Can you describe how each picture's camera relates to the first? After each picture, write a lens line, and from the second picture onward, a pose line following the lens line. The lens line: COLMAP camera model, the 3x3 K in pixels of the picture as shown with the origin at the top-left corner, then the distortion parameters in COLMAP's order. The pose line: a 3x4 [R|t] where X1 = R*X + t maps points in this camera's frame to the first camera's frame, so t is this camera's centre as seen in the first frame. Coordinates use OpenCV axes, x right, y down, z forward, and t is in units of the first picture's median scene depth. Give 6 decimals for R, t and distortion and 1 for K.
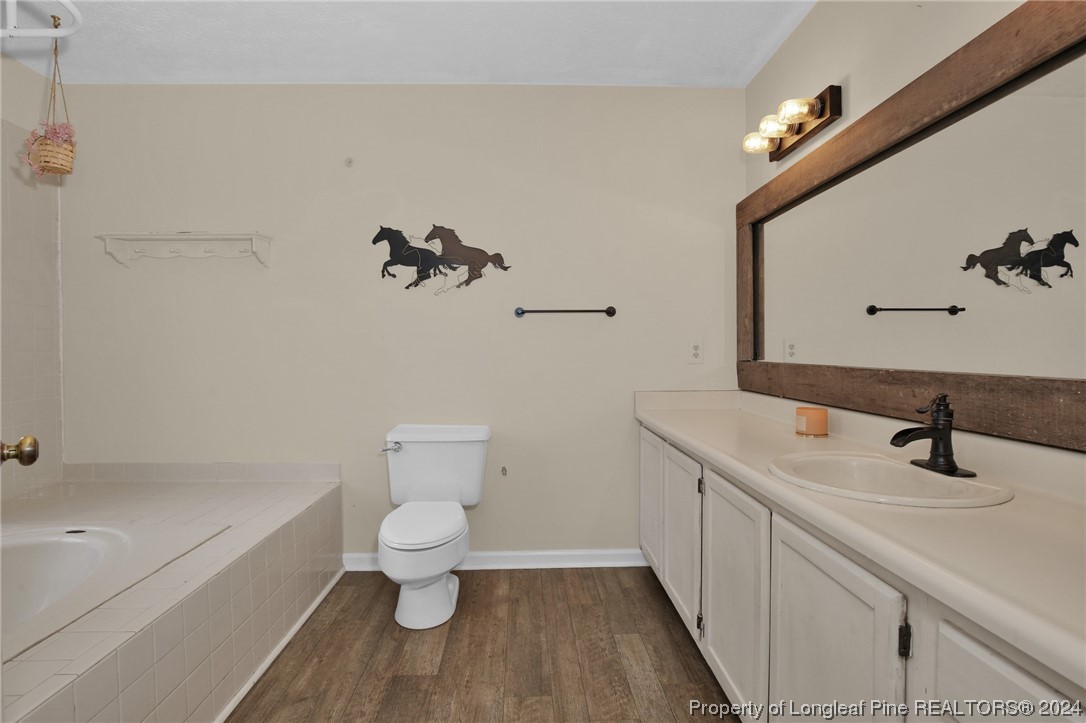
lens RADIAL K [[514.0, 0, 543.8], [0, 514.0, 352.3], [0, 0, 1]] dist [-0.029192, 0.000901]
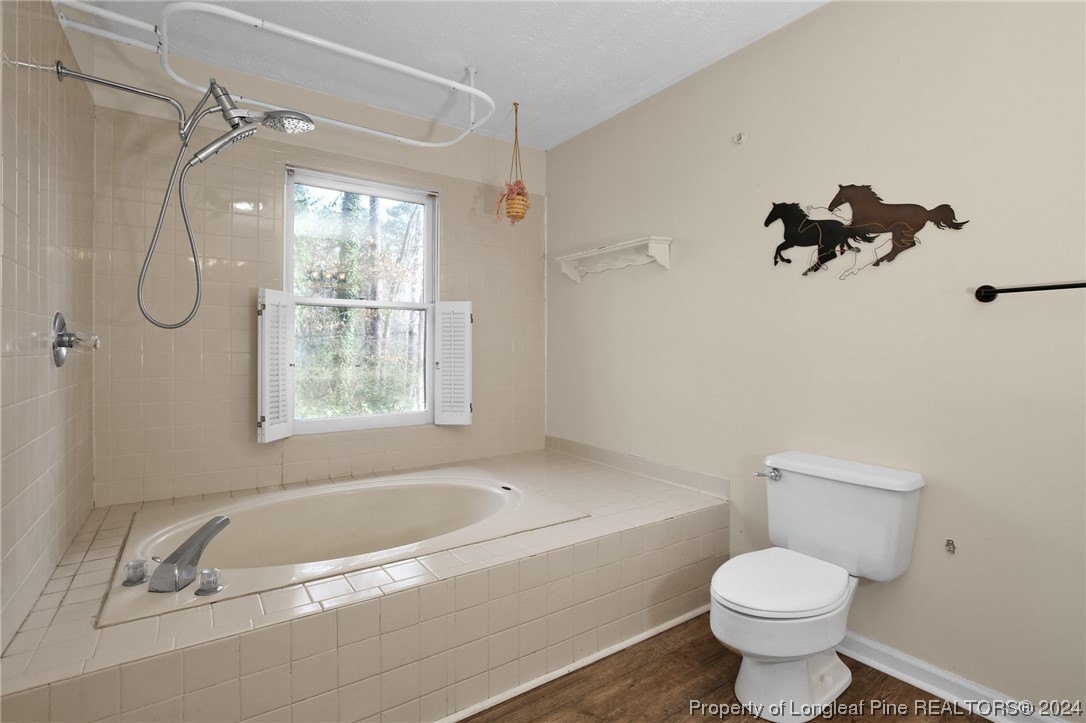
lens RADIAL K [[514.0, 0, 543.8], [0, 514.0, 352.3], [0, 0, 1]] dist [-0.029192, 0.000901]
pose [[0.536741, 0.011744, -0.843666, 0.178622], [-0.011298, 0.999914, 0.006731, -0.007287], [0.843672, 0.005919, 0.536827, 0.246689]]
